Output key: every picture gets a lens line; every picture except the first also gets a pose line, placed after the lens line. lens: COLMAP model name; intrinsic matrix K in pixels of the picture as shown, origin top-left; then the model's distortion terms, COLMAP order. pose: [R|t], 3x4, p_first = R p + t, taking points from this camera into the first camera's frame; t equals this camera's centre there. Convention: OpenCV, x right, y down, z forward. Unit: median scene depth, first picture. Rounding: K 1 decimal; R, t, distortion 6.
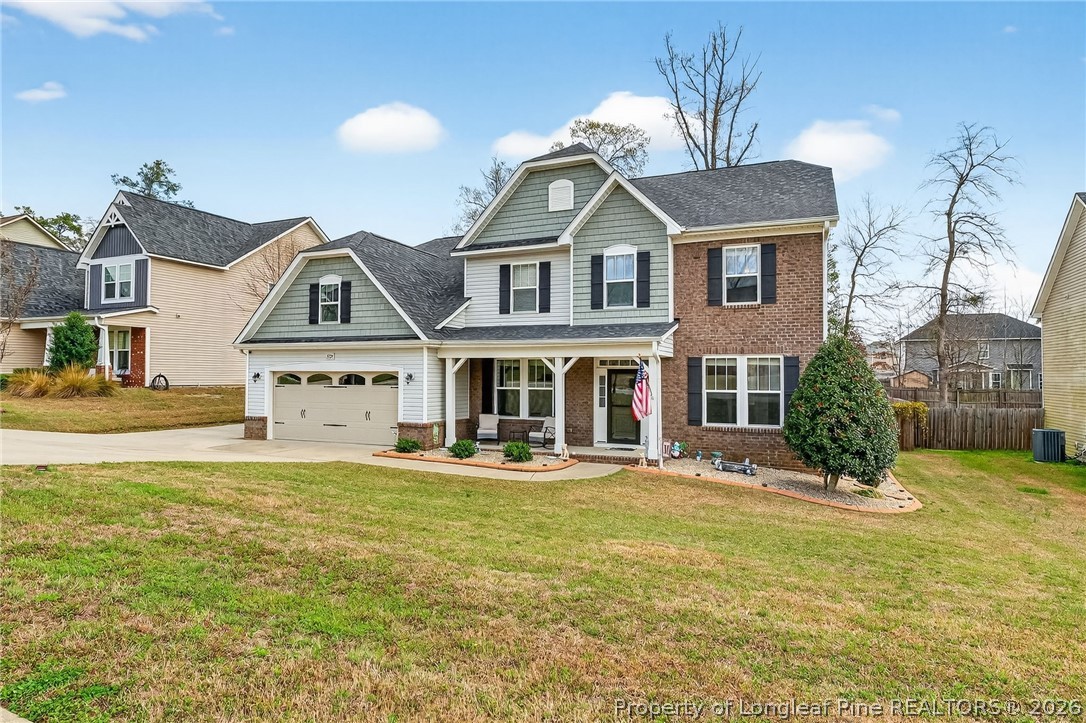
lens RADIAL K [[606.8, 0, 543.0], [0, 606.8, 361.5], [0, 0, 1]] dist [-0.000546, 0.000025]
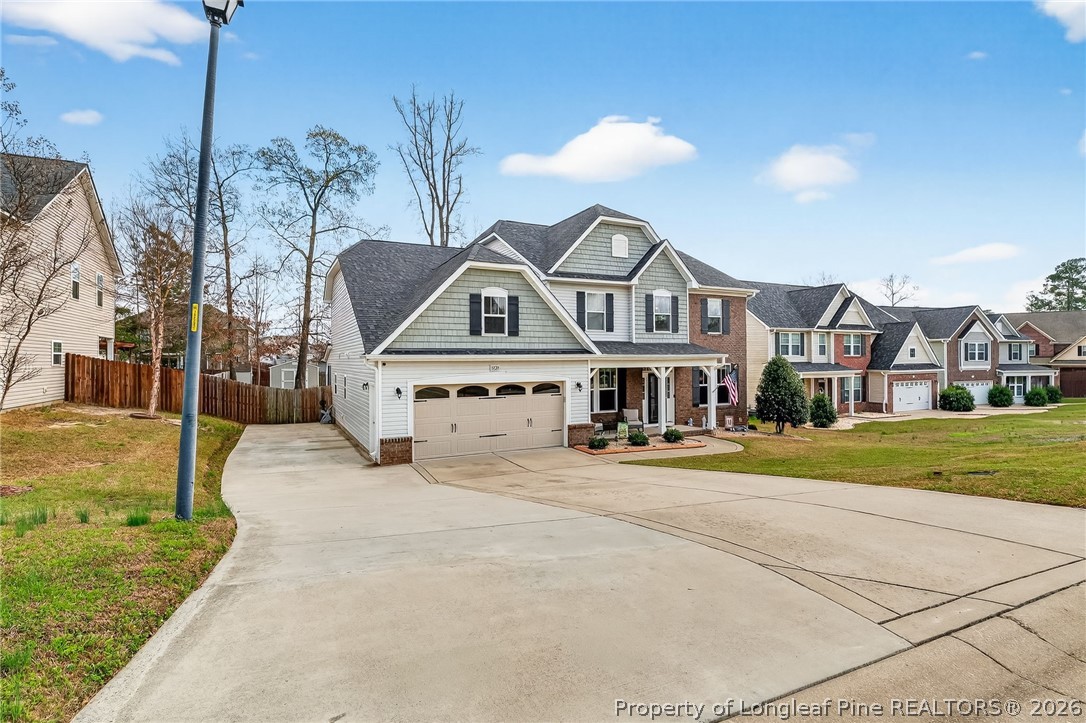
lens RADIAL K [[507.7, 0, 532.6], [0, 507.7, 359.7], [0, 0, 1]] dist [-0.001569, -0.000081]
pose [[0.649216, -0.009302, 0.760548, -0.974733], [-0.004719, 0.999857, 0.016257, -0.037387], [-0.760590, -0.014143, 0.649079, 0.412633]]
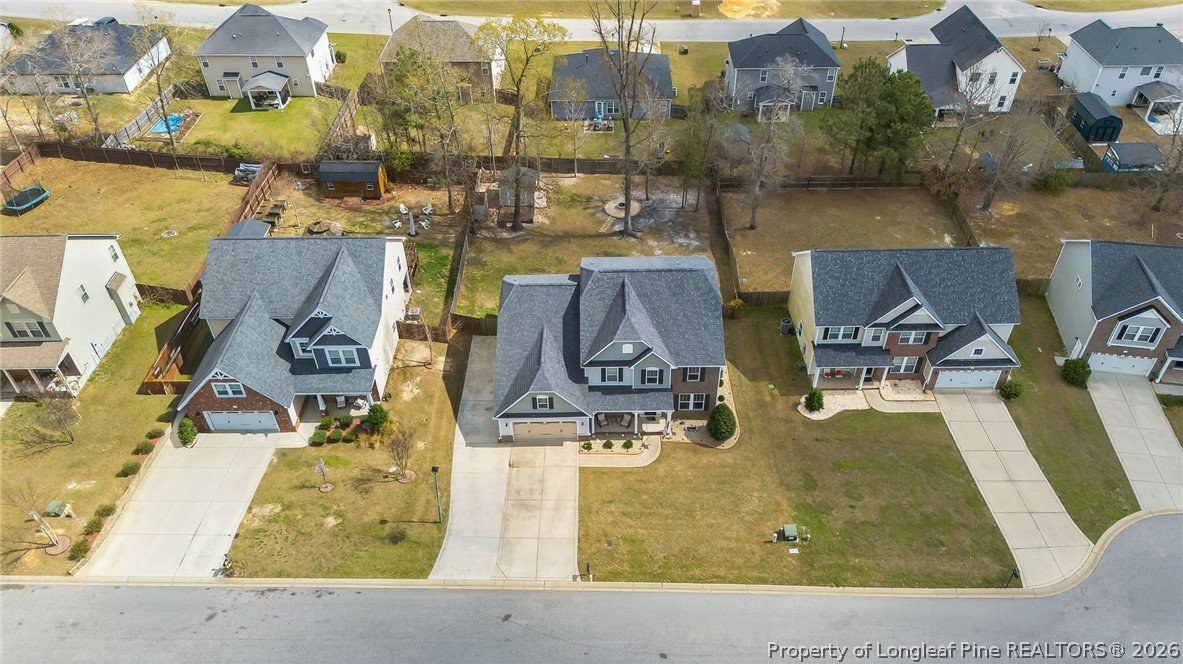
lens RADIAL K [[802.2, 0, 591.5], [0, 802.2, 332.0], [0, 0, 1]] dist [0.046912, 0.000010]
pose [[0.919163, -0.275291, 0.281701, -1.042973], [0.018190, 0.744102, 0.667818, -2.589487], [-0.393458, -0.608710, 0.688958, -1.214301]]
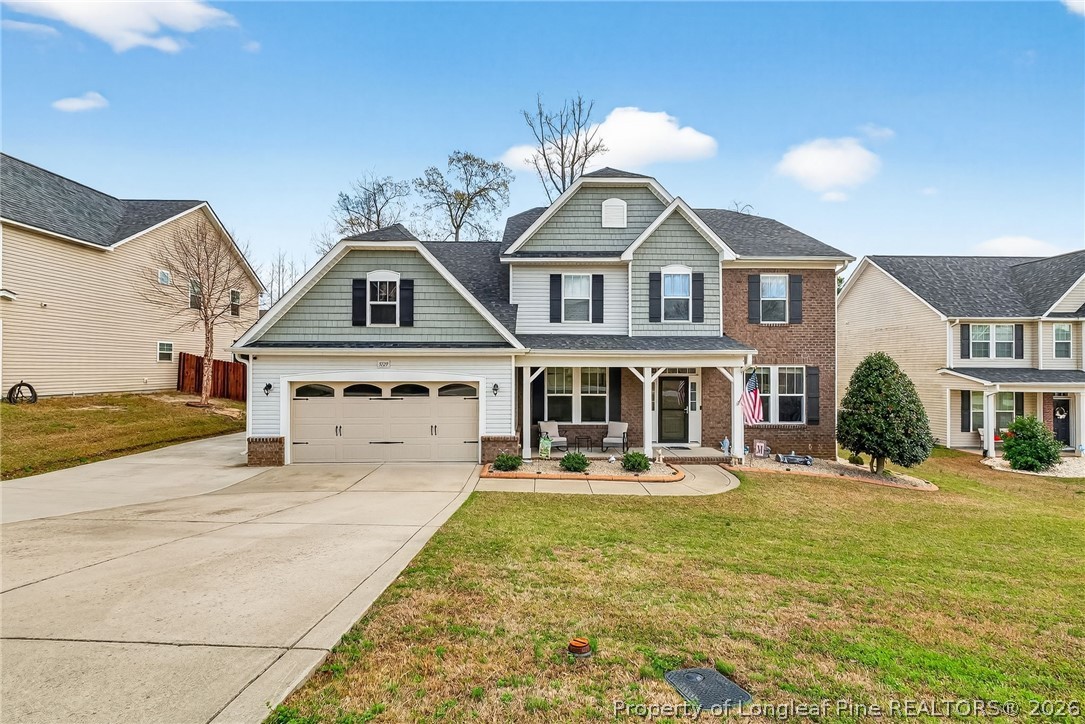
lens RADIAL K [[474.6, 0, 545.0], [0, 474.6, 365.7], [0, 0, 1]] dist [0.003367, 0.000262]
pose [[0.908250, -0.000794, 0.418428, -0.434937], [-0.006406, 0.999855, 0.015801, -0.018918], [-0.418379, -0.017032, 0.908113, 0.292708]]
